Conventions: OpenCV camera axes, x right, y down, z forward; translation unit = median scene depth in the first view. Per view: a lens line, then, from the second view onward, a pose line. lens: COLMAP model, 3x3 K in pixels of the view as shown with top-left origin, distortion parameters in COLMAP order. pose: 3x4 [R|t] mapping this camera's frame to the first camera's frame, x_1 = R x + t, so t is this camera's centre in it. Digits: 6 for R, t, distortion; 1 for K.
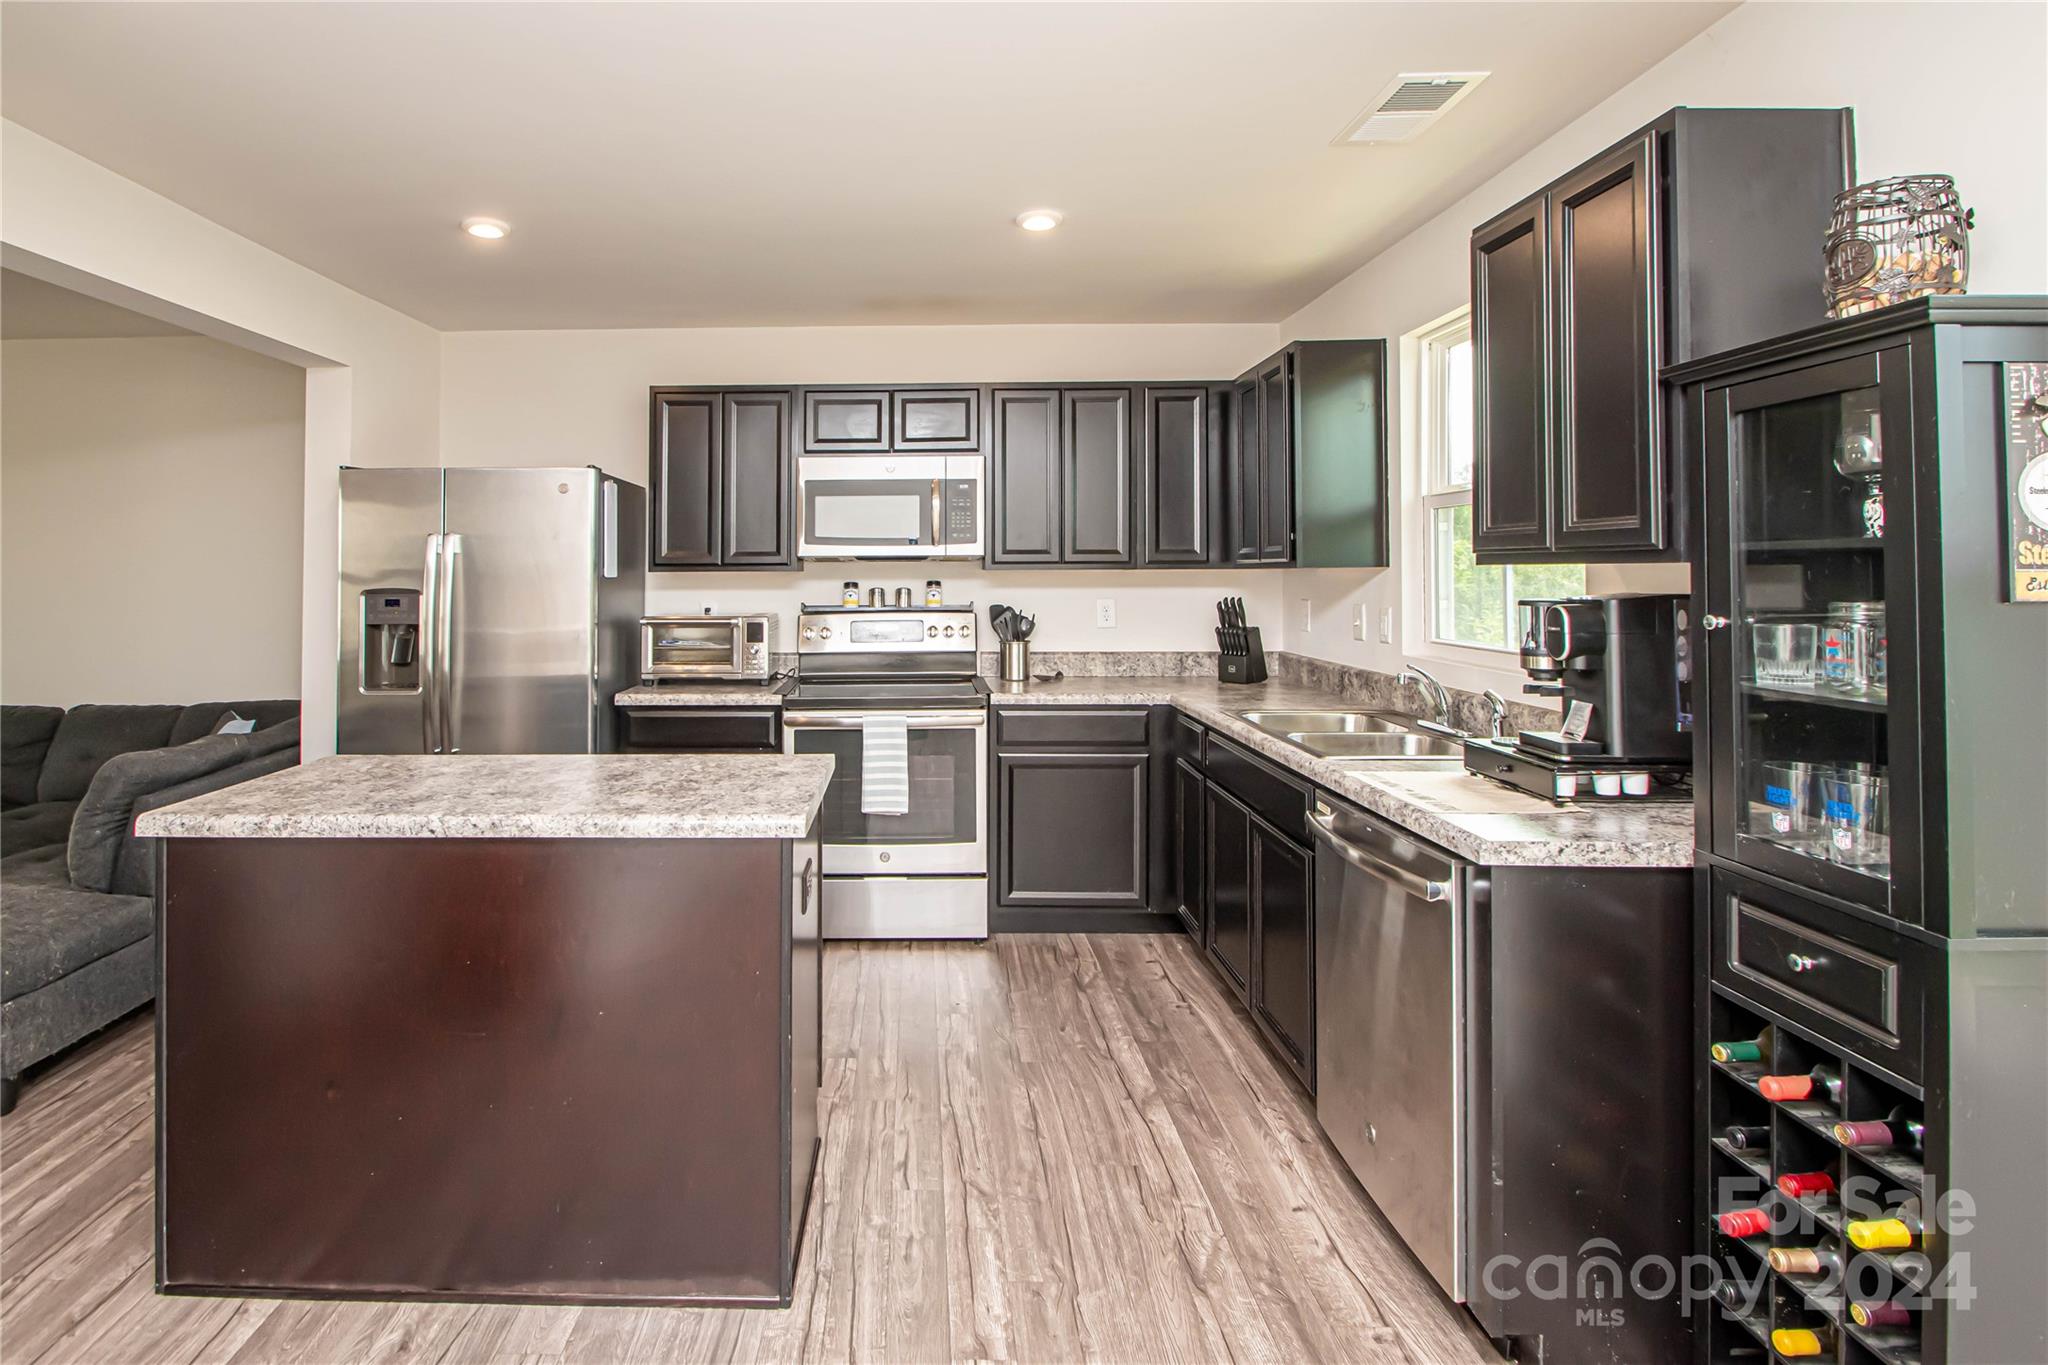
lens RADIAL K [[1008.9, 0, 899.5], [0, 1008.9, 549.9], [0, 0, 1]] dist [0.004374, -0.012989]
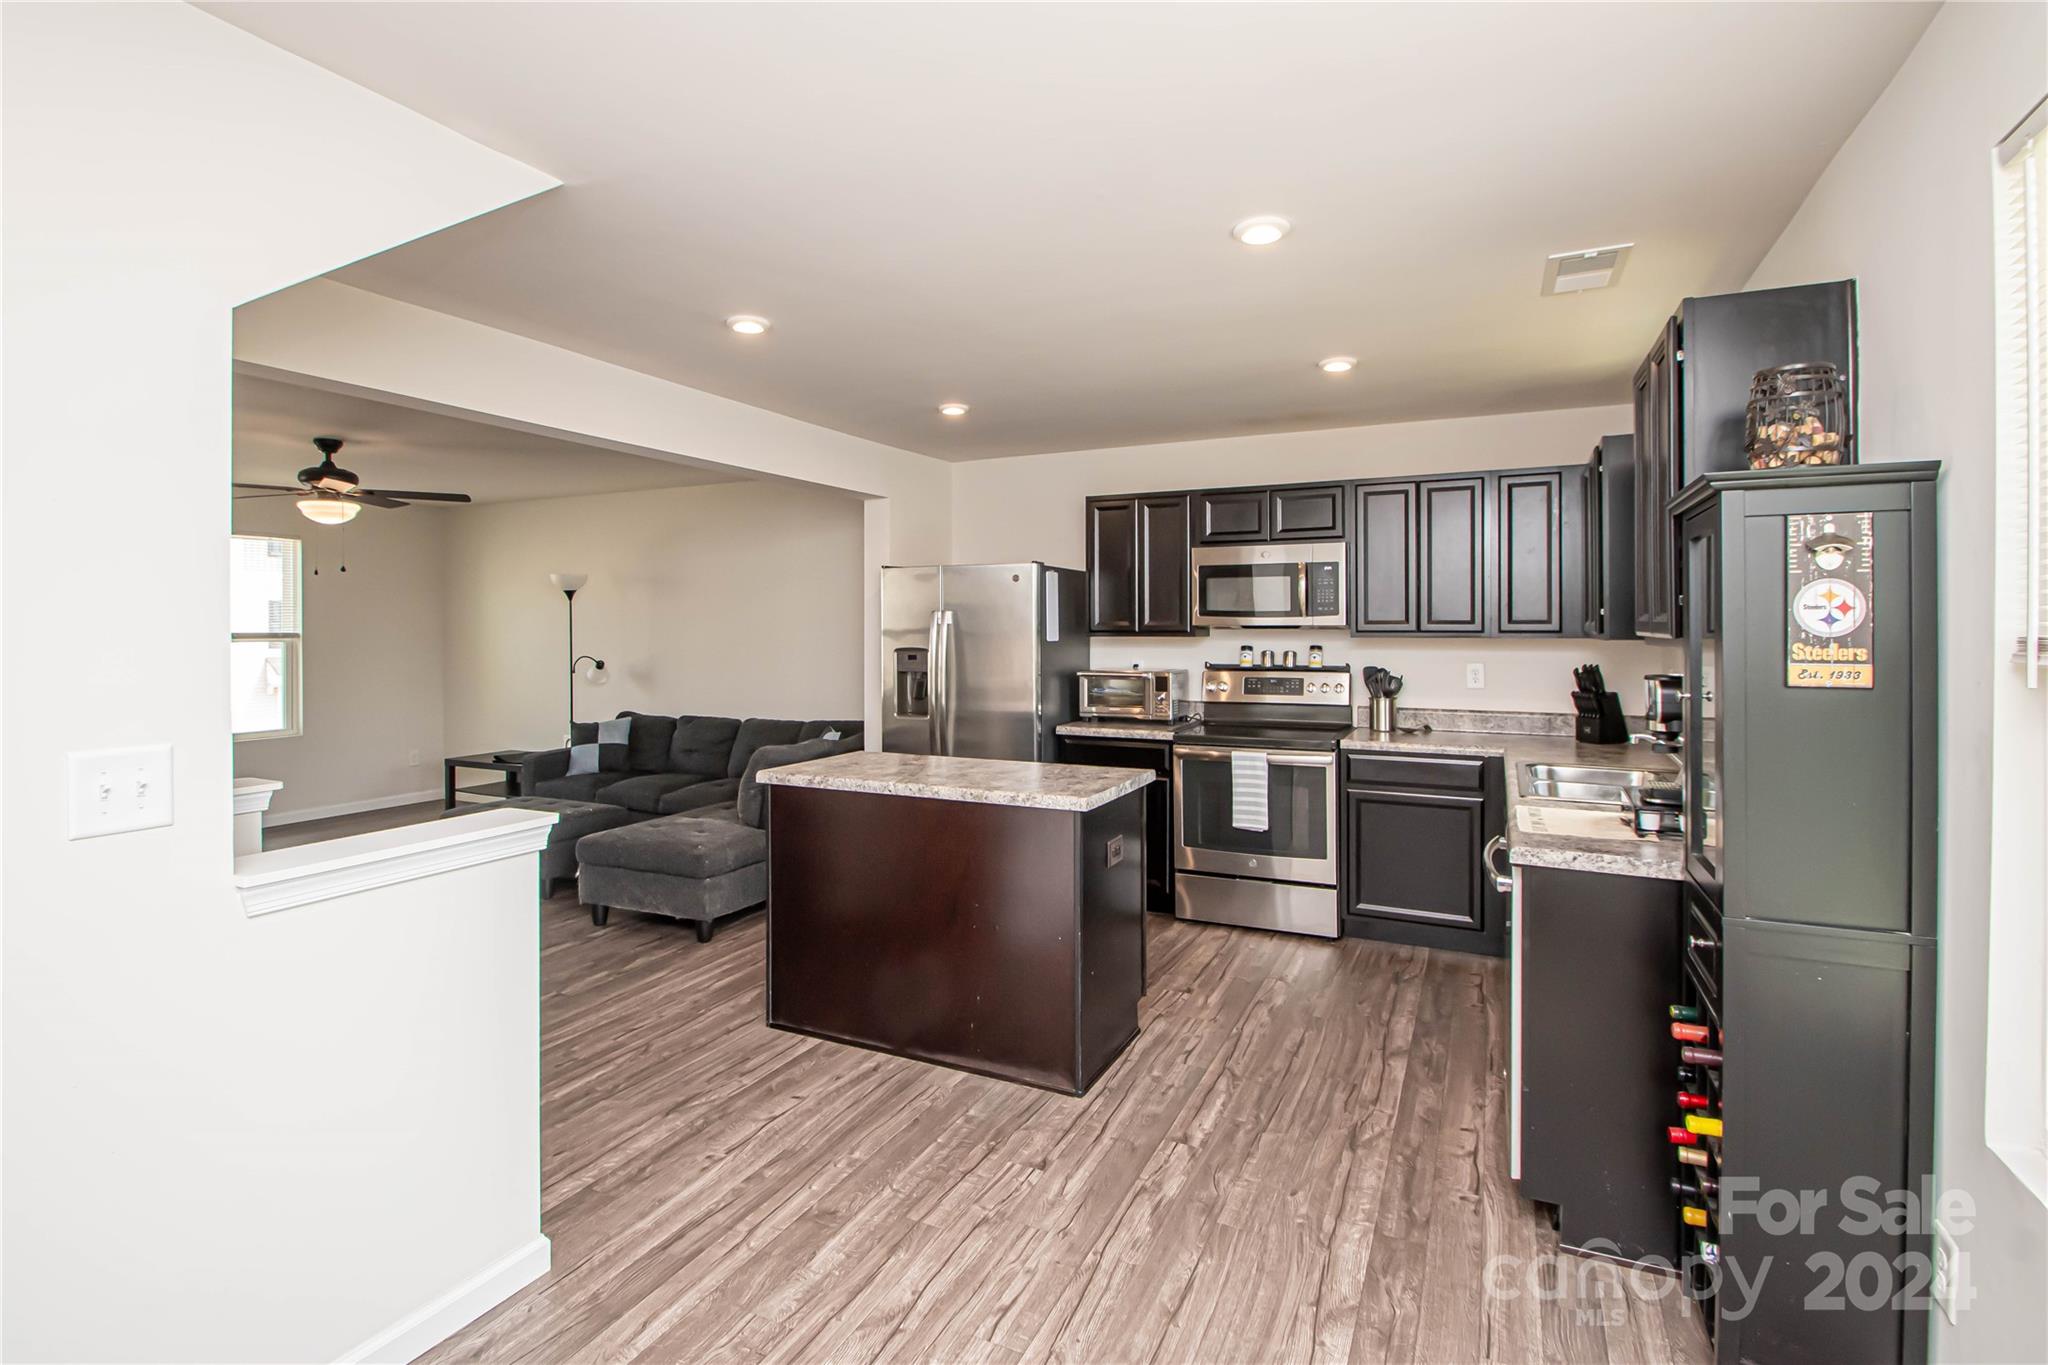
lens RADIAL K [[973.0, 0, 1009.8], [0, 973.0, 627.8], [0, 0, 1]] dist [-0.001980, -0.000379]
pose [[0.905524, 0.003825, -0.424277, 0.233834], [0.006691, 0.999706, 0.023294, -0.023113], [0.424242, -0.023932, 0.905233, -0.234967]]
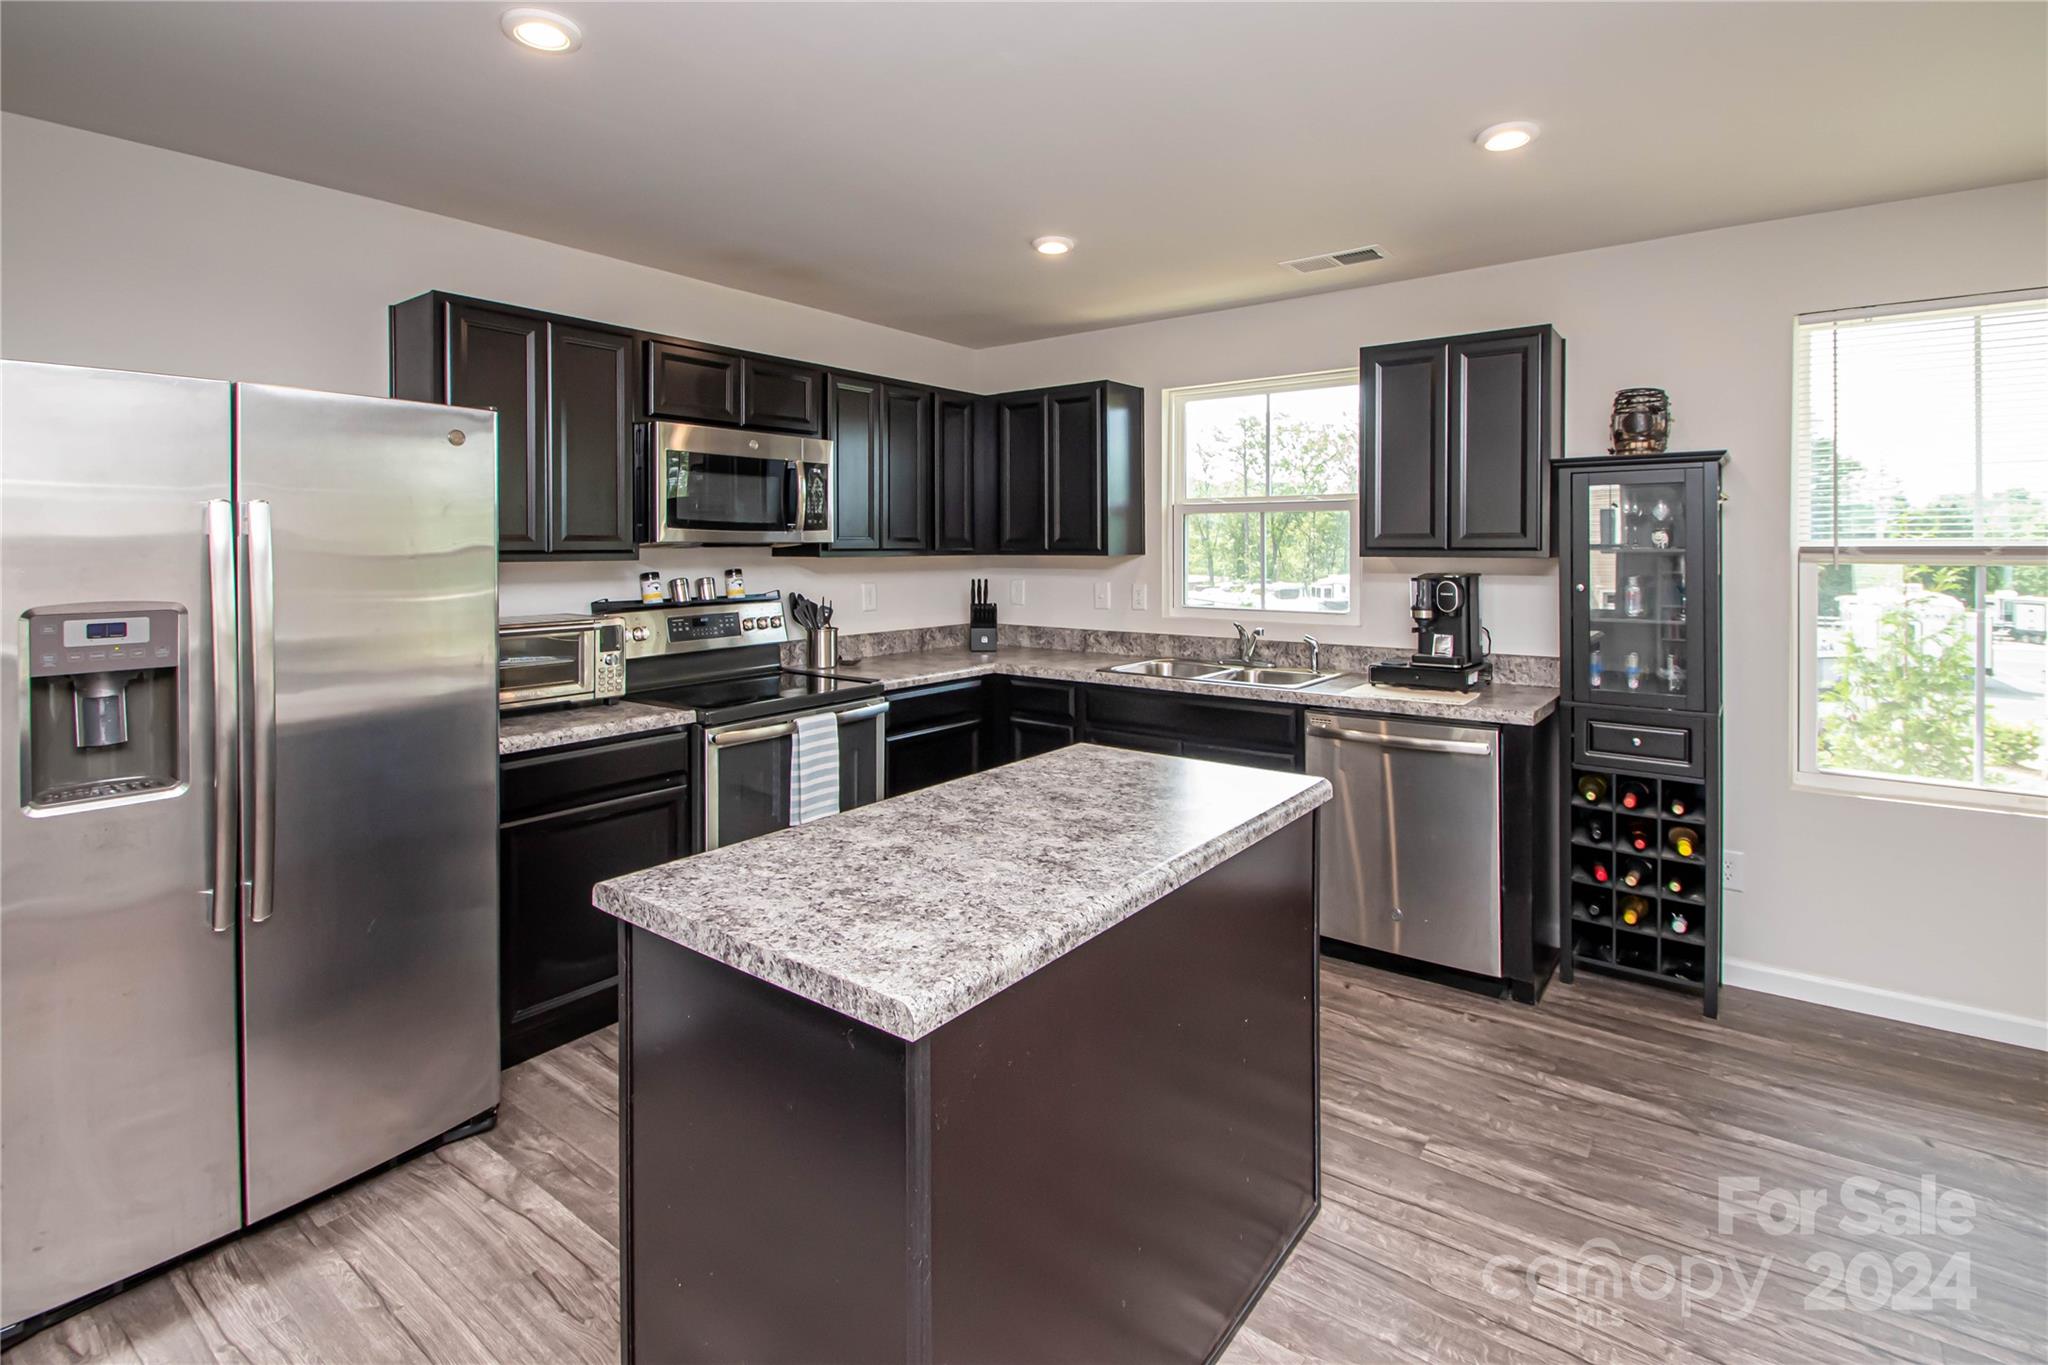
lens RADIAL K [[964.0, 0, 1022.7], [0, 964.0, 548.5], [0, 0, 1]] dist [-0.001403, -0.000912]
pose [[0.587187, 0.001082, 0.809450, -0.622927], [-0.019106, 0.999739, 0.012523, -0.004028], [-0.809226, -0.022819, 0.587055, 0.335220]]
